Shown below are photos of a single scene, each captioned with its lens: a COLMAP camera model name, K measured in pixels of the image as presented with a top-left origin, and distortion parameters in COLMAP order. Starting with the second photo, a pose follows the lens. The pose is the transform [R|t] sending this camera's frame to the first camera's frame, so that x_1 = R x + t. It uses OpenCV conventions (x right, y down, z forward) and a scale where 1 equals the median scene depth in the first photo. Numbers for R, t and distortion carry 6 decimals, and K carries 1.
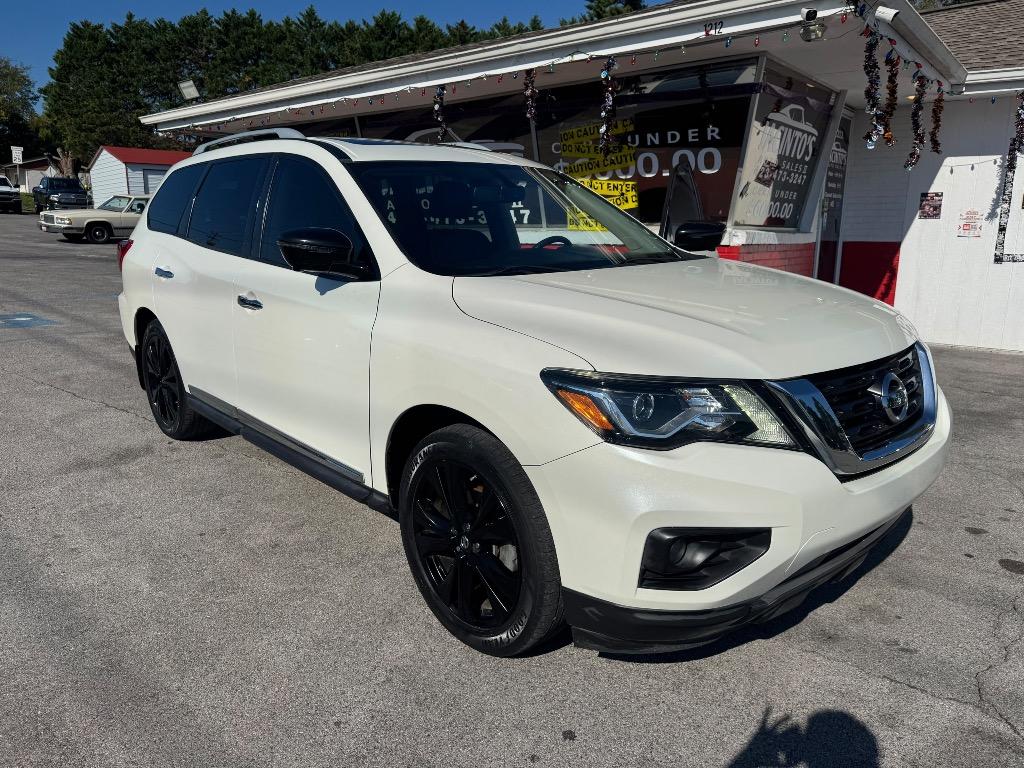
lens RADIAL K [[738.6, 0, 515.6], [0, 738.6, 391.8], [0, 0, 1]] dist [0.029990, -0.032552]
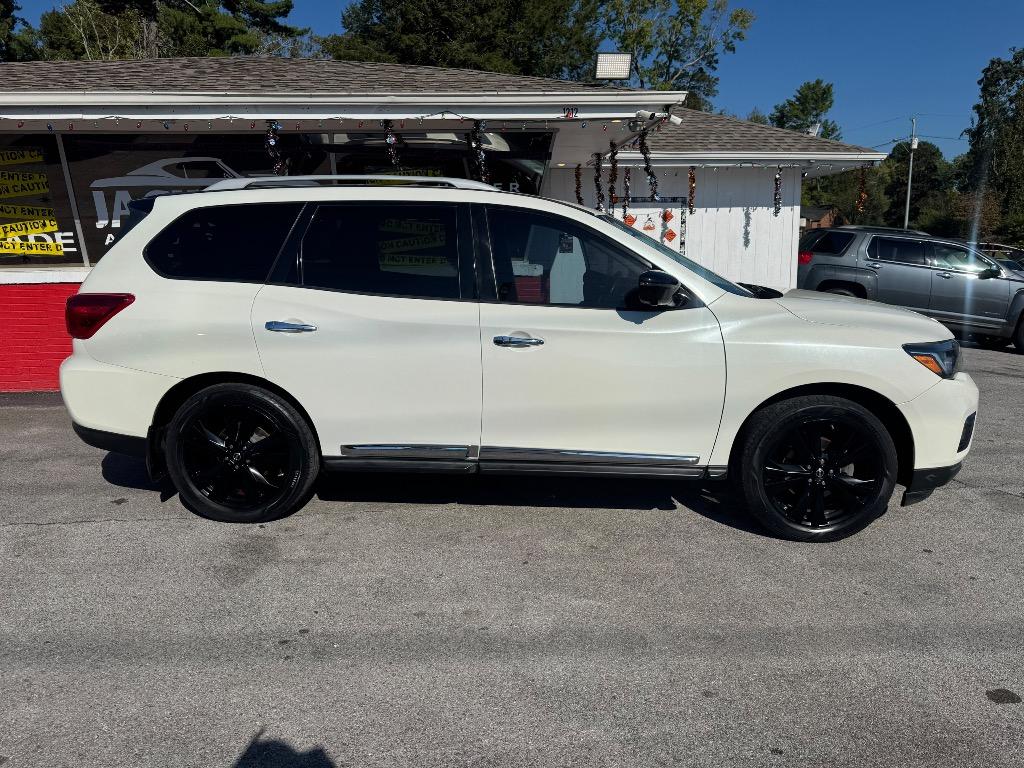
lens RADIAL K [[738.6, 0, 507.0], [0, 738.6, 392.4], [0, 0, 1]] dist [0.029990, -0.032552]
pose [[0.706057, -0.142268, 0.693717, -0.715143], [0.170280, 0.984978, 0.028691, -0.049904], [-0.687377, 0.097868, 0.719676, 0.158678]]
